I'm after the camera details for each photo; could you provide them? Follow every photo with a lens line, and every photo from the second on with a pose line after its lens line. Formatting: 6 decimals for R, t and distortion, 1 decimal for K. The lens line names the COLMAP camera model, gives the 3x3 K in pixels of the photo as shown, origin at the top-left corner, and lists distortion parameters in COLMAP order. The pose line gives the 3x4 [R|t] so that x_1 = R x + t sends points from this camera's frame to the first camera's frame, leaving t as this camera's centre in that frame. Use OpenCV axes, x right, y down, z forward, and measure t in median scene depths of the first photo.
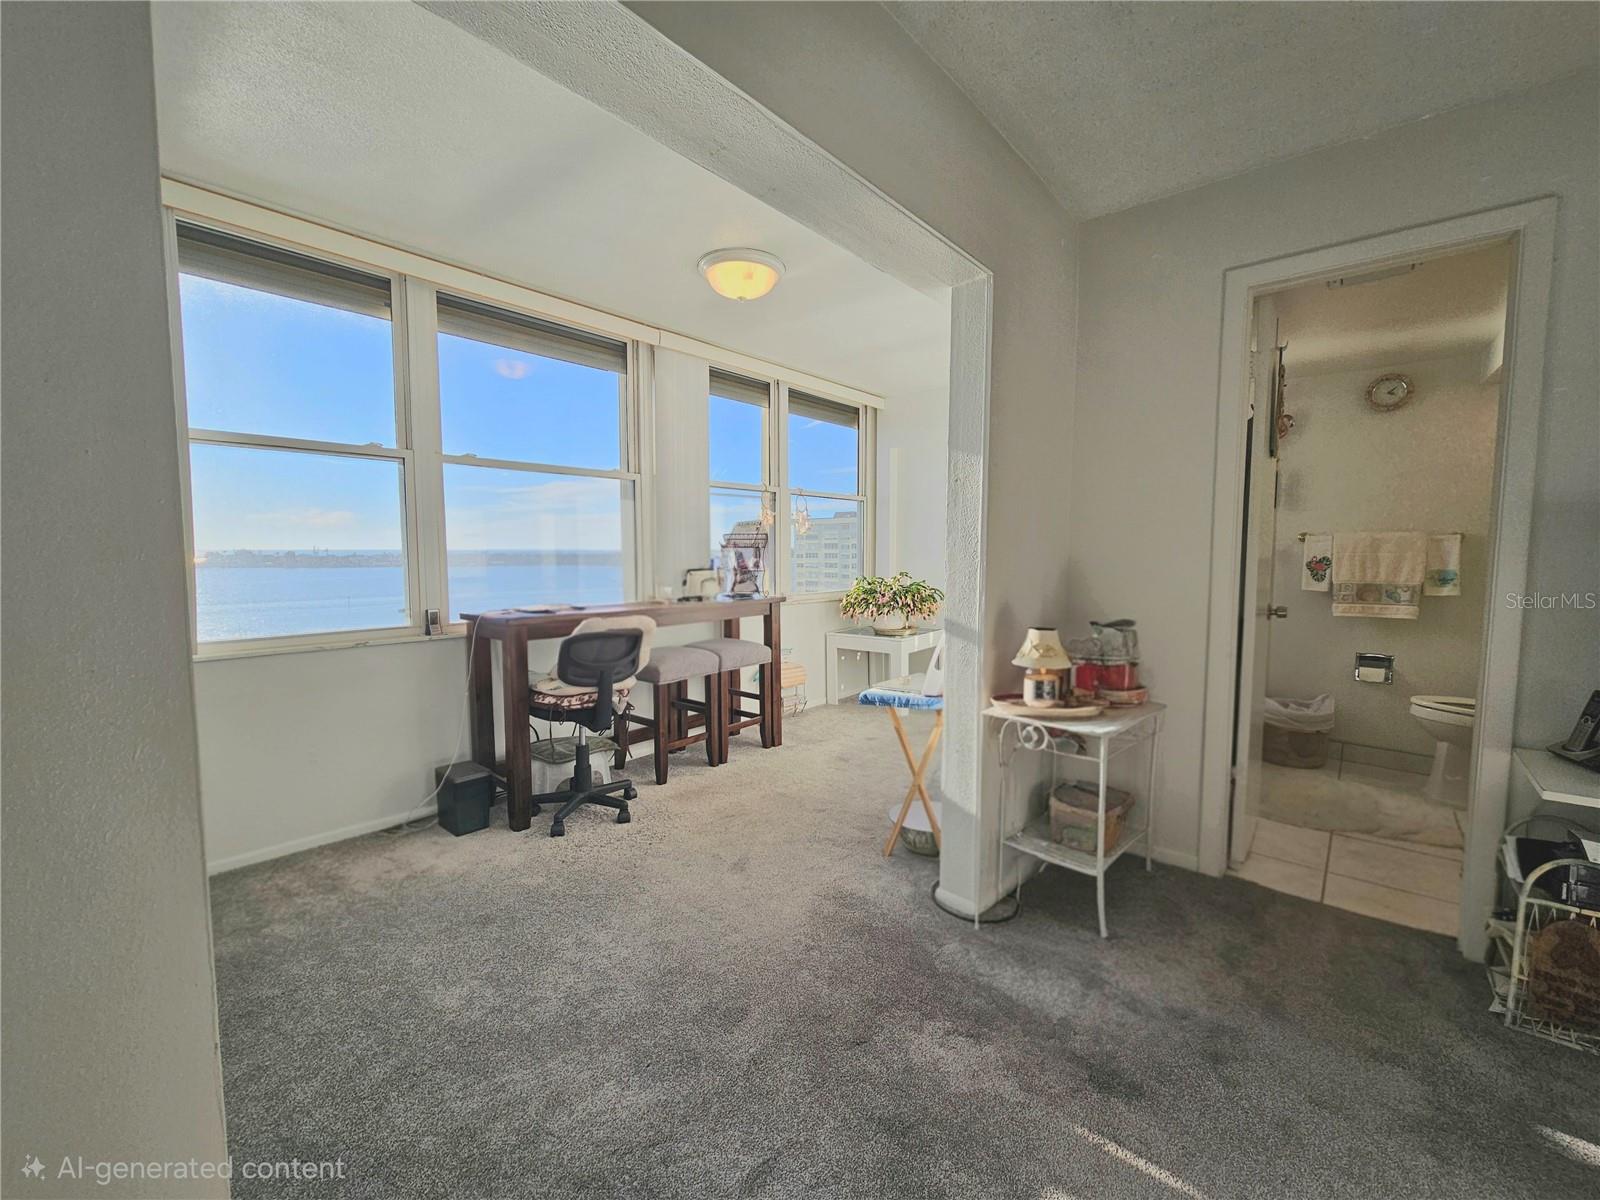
lens RADIAL K [[657.3, 0, 803.9], [0, 657.3, 596.4], [0, 0, 1]] dist [-0.003758, 0.000662]
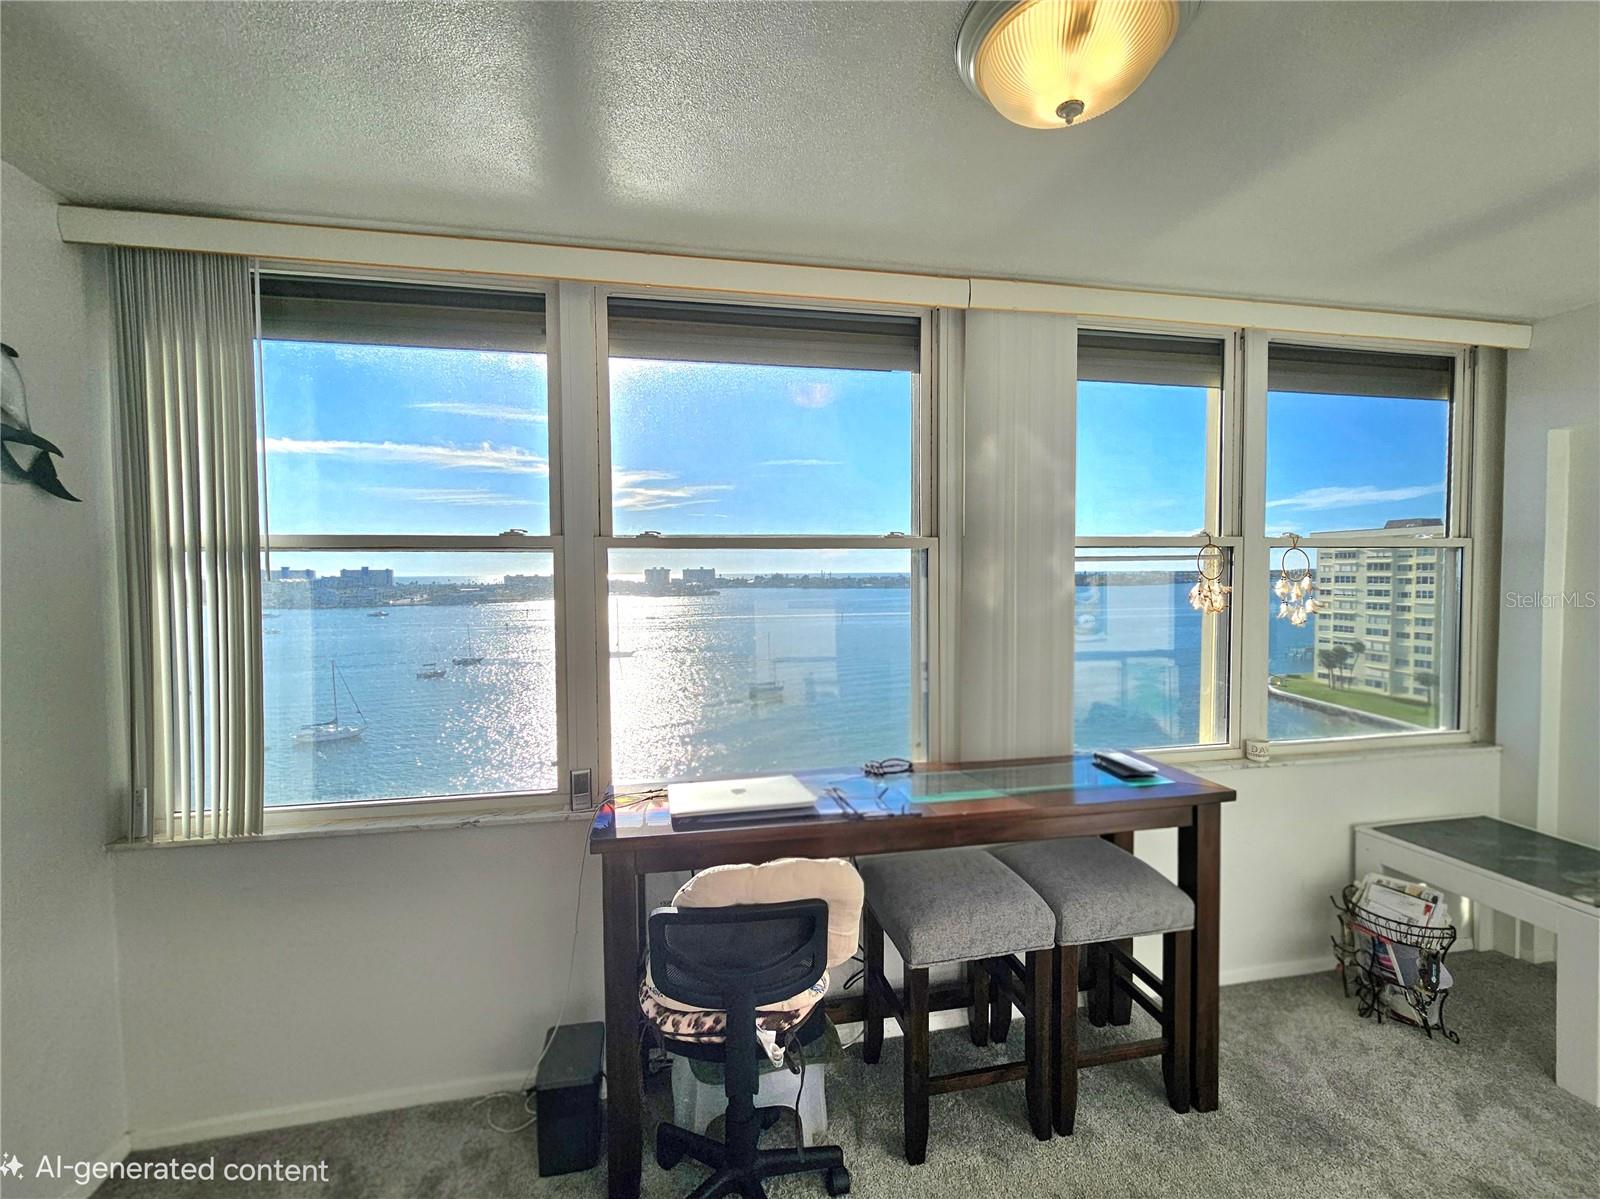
lens RADIAL K [[666.7, 0, 803.2], [0, 666.7, 595.7], [0, 0, 1]] dist [-0.002066, 0.000304]
pose [[0.782963, 0.016670, -0.621845, 0.027402], [-0.038846, 0.999000, -0.022130, -0.138733], [0.620855, 0.041483, 0.782827, 0.556084]]
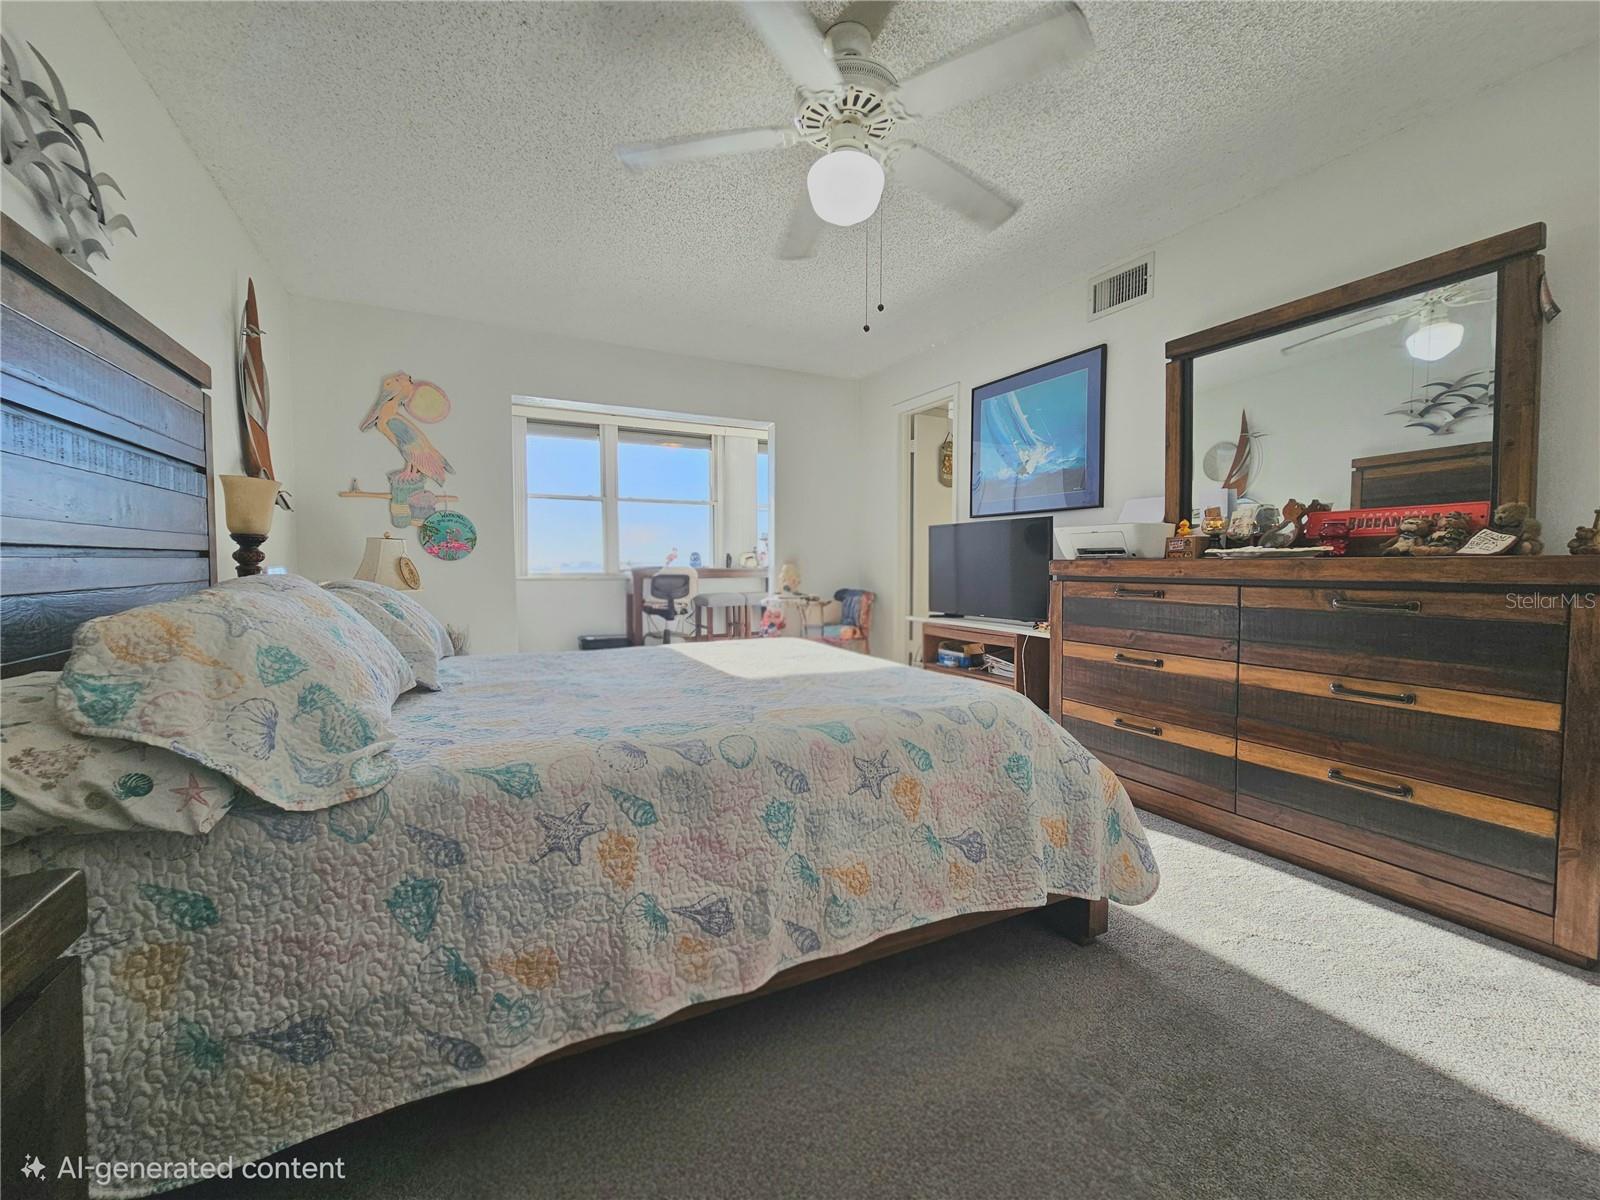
lens RADIAL K [[657.3, 0, 803.9], [0, 657.3, 596.4], [0, 0, 1]] dist [-0.003758, 0.000662]
pose [[0.921672, 0.022234, -0.387333, 0.840965], [-0.031055, 0.999381, -0.016530, 0.129279], [0.386726, 0.027264, 0.921791, -0.752081]]
